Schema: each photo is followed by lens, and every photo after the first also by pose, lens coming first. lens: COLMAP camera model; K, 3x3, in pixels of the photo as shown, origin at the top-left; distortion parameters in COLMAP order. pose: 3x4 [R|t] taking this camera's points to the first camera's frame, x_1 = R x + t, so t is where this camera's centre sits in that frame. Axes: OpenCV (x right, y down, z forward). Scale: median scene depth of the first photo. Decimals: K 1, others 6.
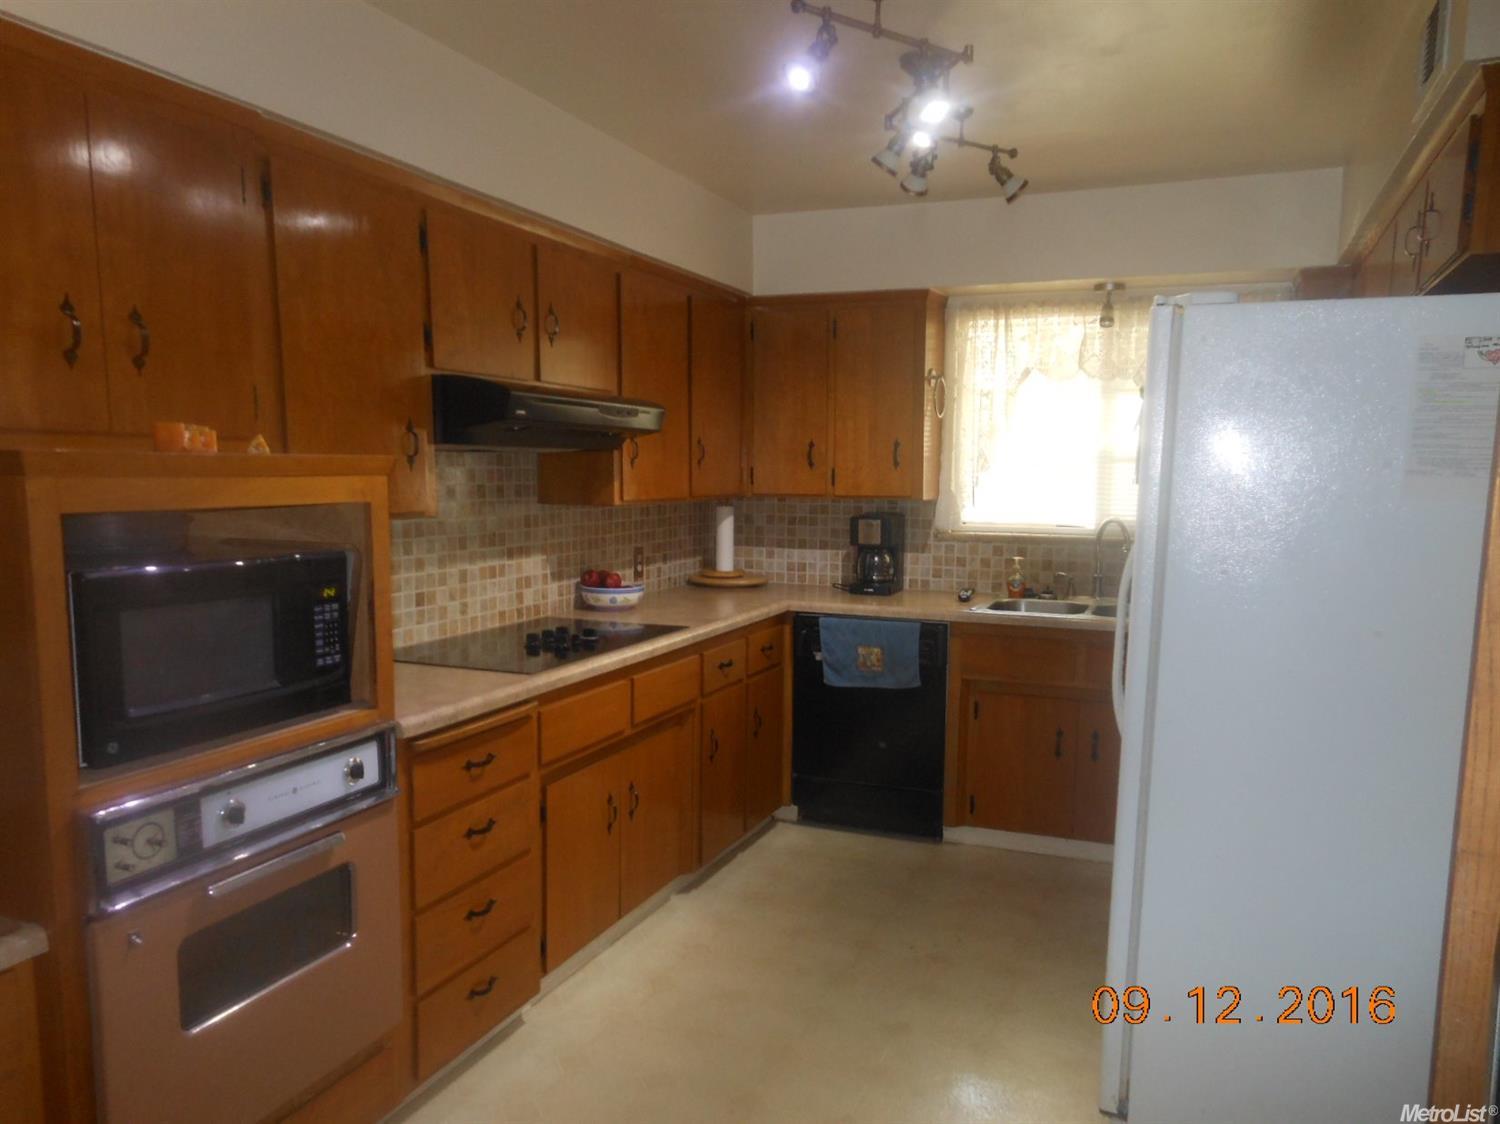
lens RADIAL K [[1109.8, 0, 785.7], [0, 1109.8, 597.3], [0, 0, 1]] dist [-0.006337, 0.087845]
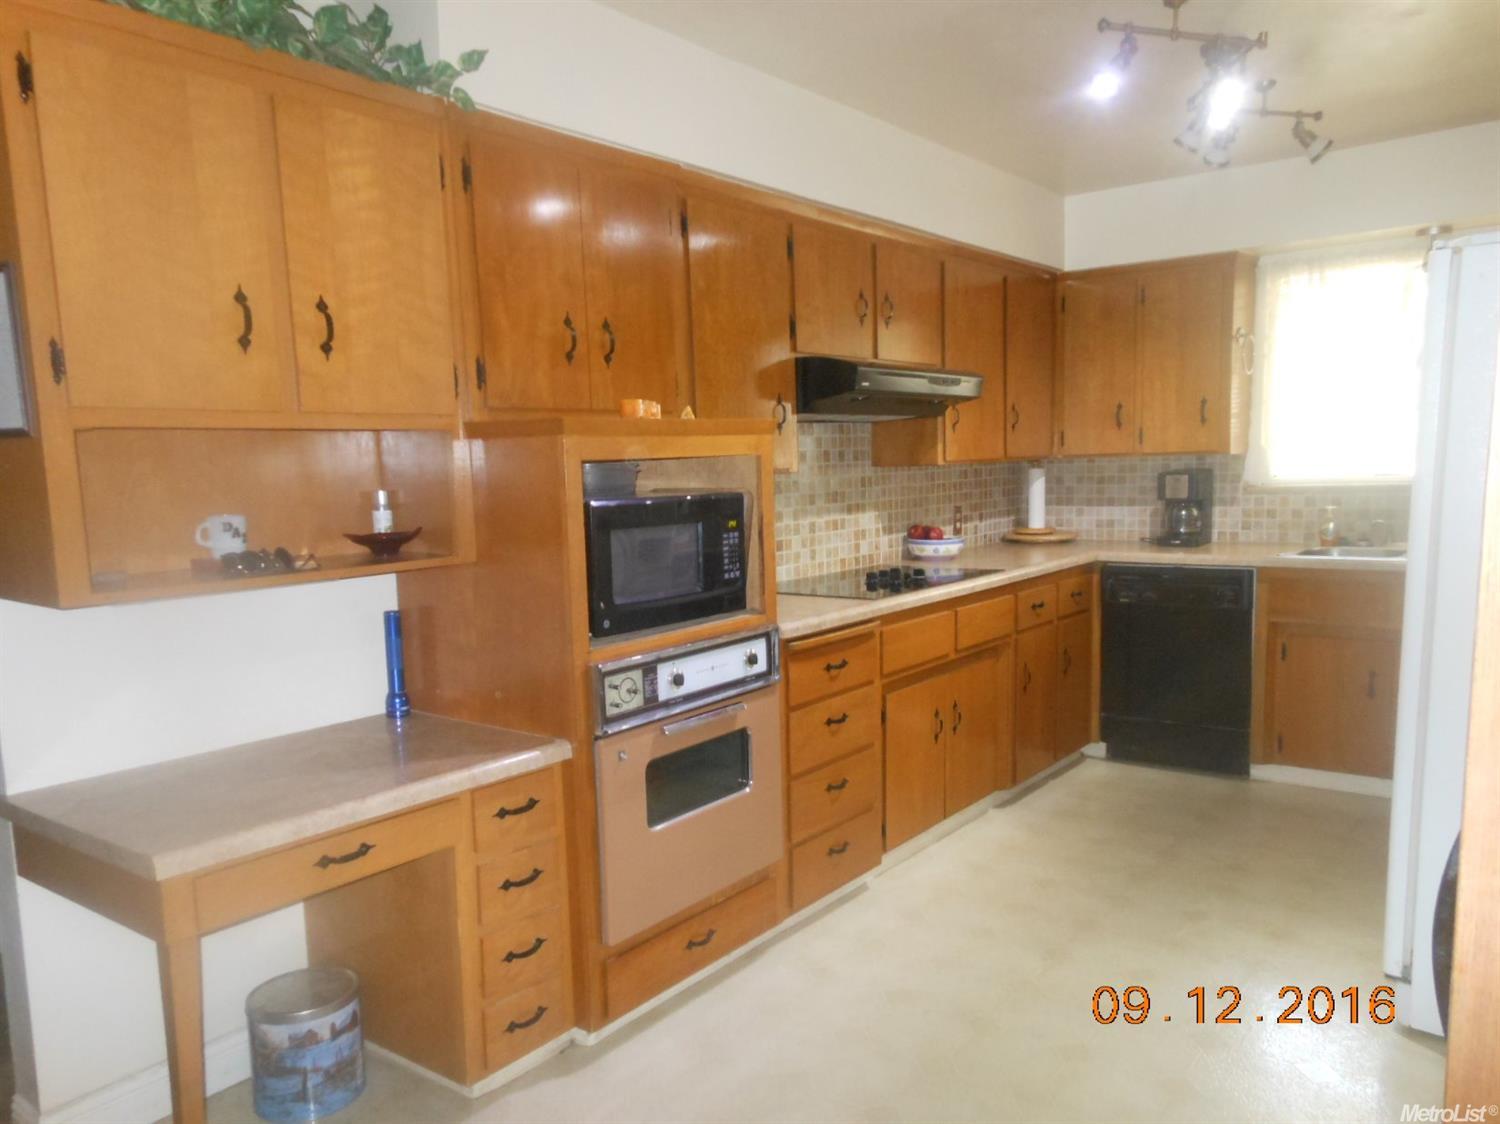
lens RADIAL K [[1109.8, 0, 785.7], [0, 1109.8, 597.3], [0, 0, 1]] dist [-0.006337, 0.087845]
pose [[0.962297, 0.000827, -0.272001, 0.005990], [0.002798, 0.999912, 0.012938, 0.039924], [0.271987, -0.013212, 0.962210, -0.153655]]
